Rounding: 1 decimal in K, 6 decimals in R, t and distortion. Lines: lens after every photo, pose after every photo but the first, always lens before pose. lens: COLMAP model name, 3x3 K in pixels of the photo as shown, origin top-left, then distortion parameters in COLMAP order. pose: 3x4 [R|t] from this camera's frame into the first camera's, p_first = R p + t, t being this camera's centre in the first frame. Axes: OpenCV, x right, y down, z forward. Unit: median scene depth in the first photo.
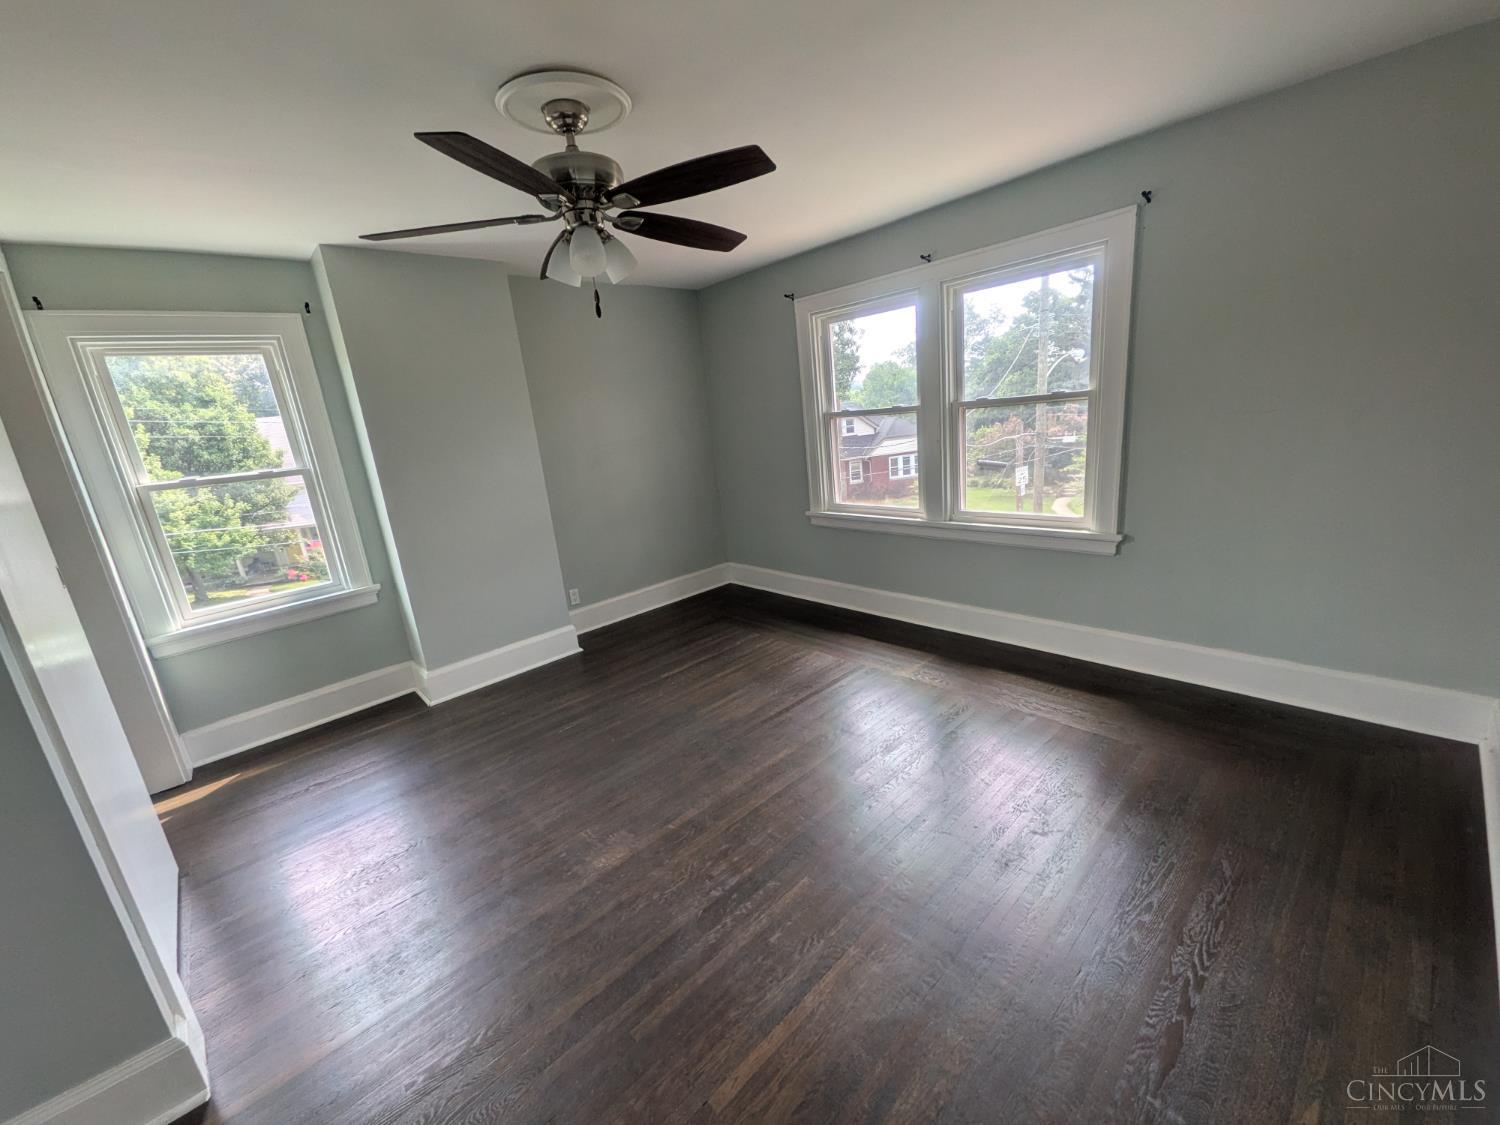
lens RADIAL K [[594.1, 0, 747.5], [0, 594.1, 562.7], [0, 0, 1]] dist [0.006055, -0.000277]
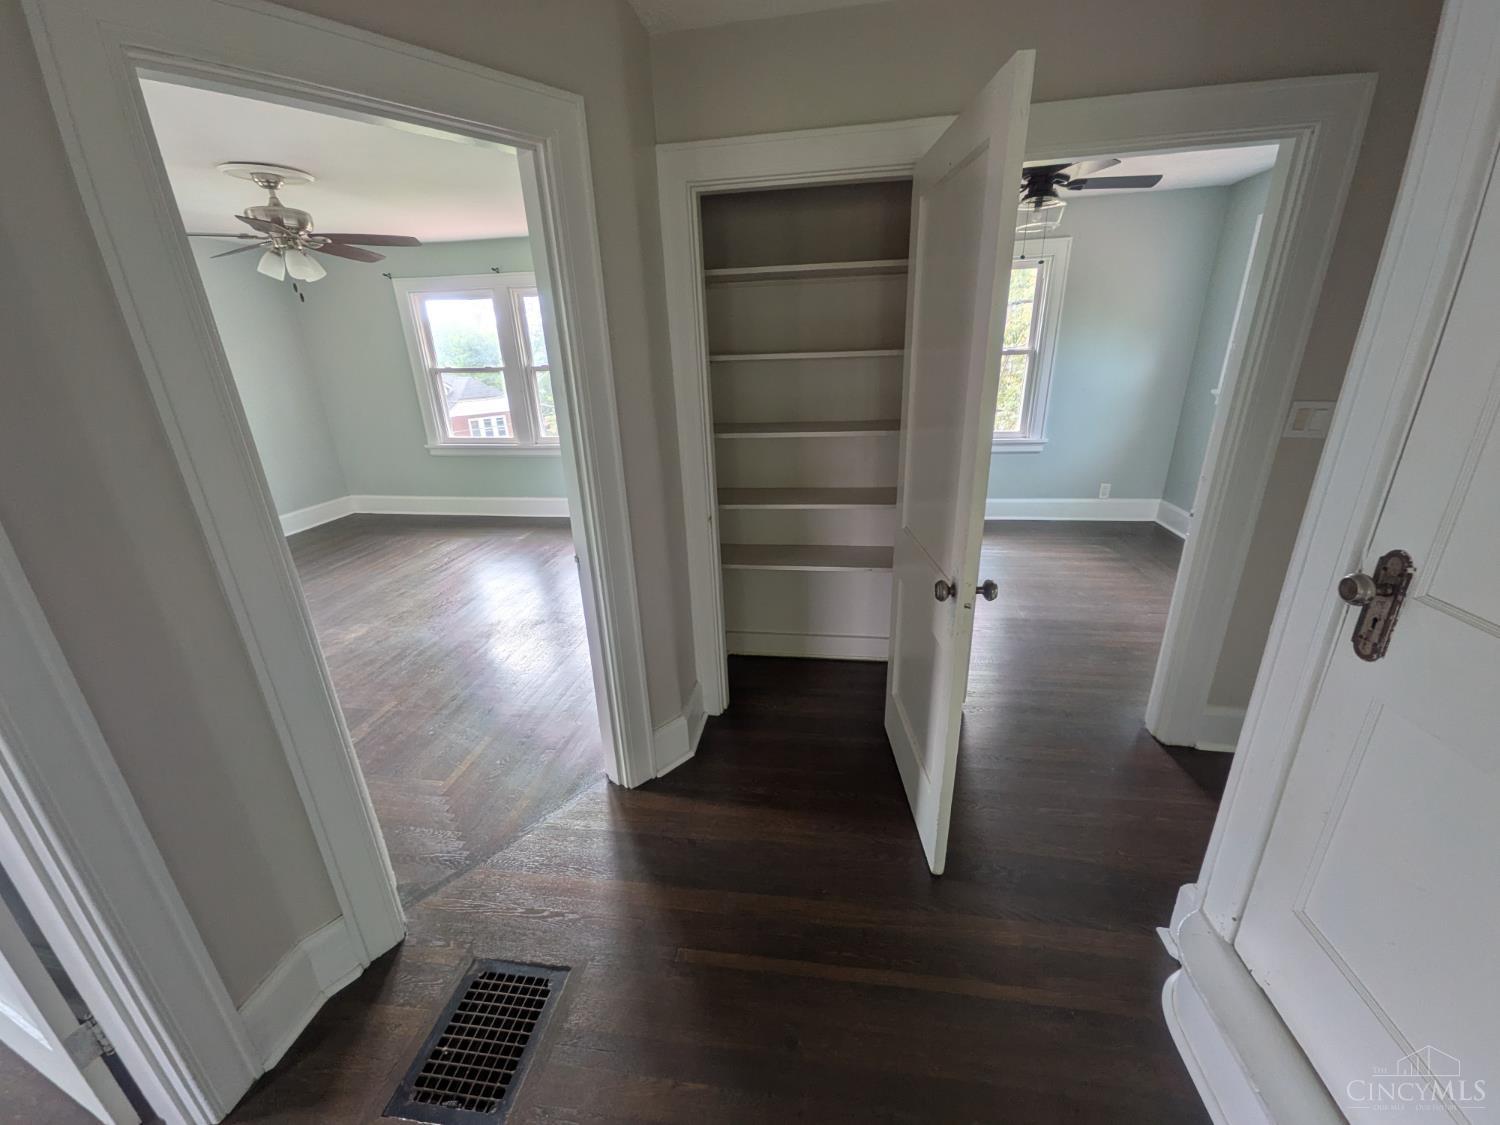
lens RADIAL K [[594.1, 0, 755.0], [0, 594.1, 562.6], [0, 0, 1]] dist [0.006055, -0.000277]
pose [[0.781952, -0.141804, 0.606994, -0.236440], [0.107231, 0.989865, 0.093110, 0.180936], [-0.614046, -0.007718, 0.789233, -0.688416]]
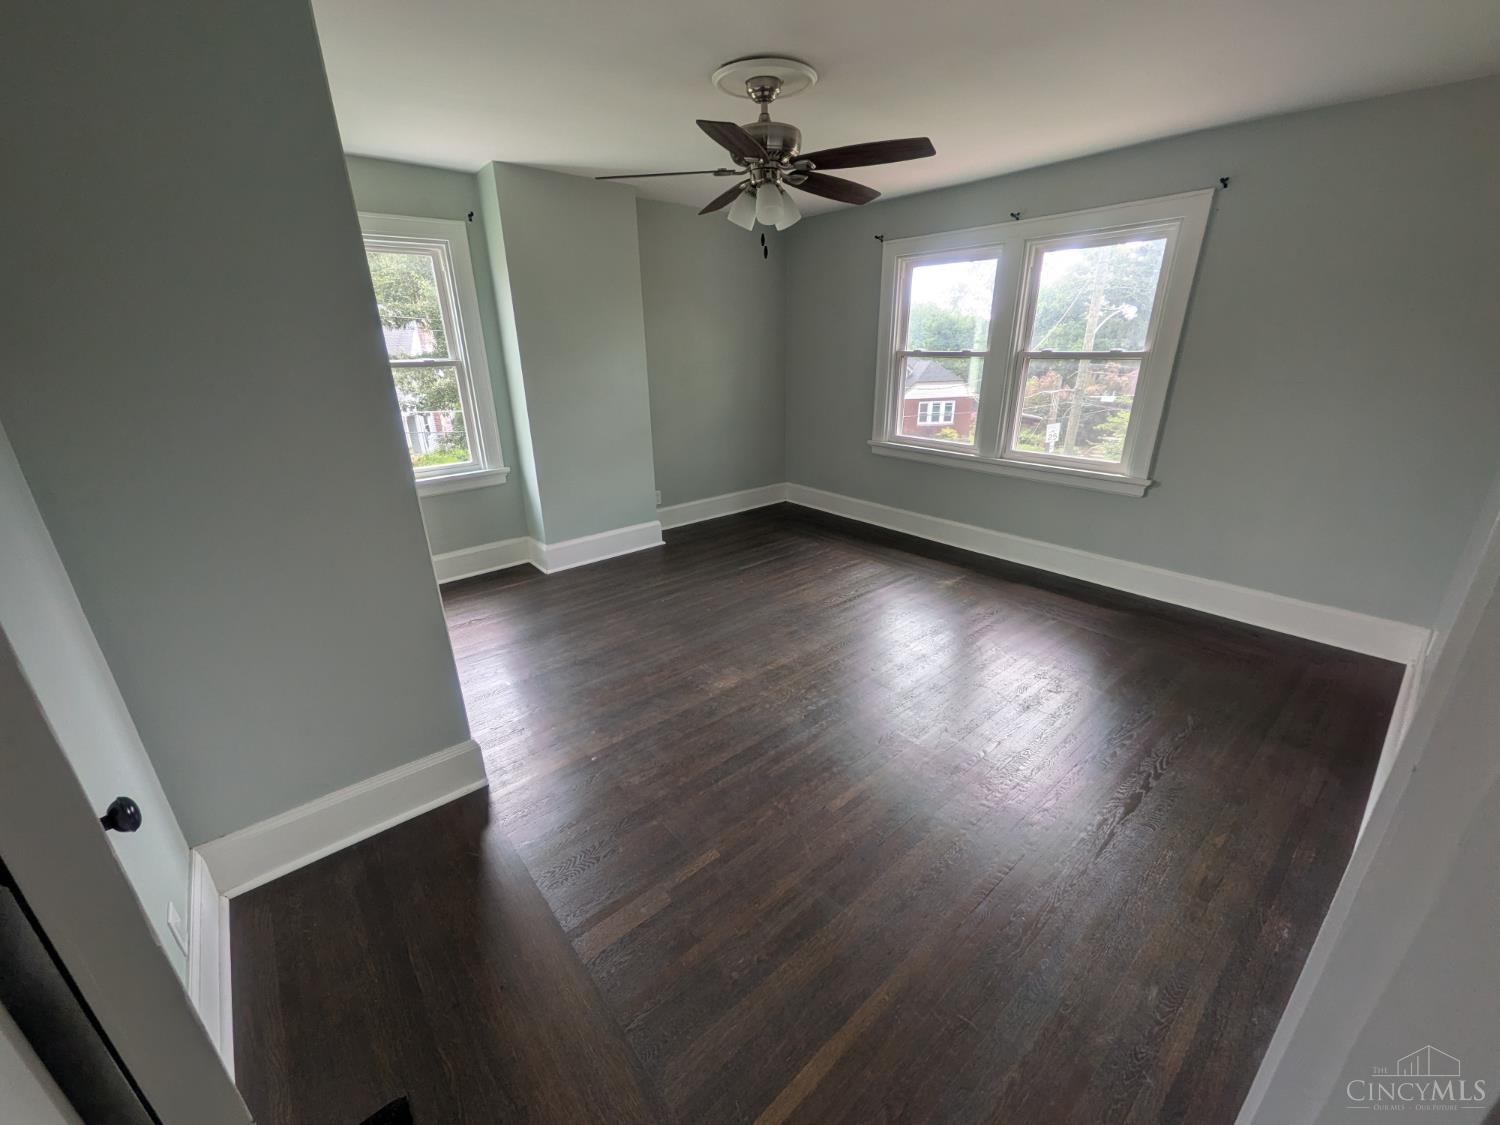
lens RADIAL K [[594.1, 0, 747.5], [0, 594.1, 563.7], [0, 0, 1]] dist [0.006055, -0.000277]
pose [[0.995529, 0.093895, -0.010236, -0.134572], [-0.092174, 0.989459, 0.111693, 0.055576], [0.020615, -0.110250, 0.993690, -0.200206]]
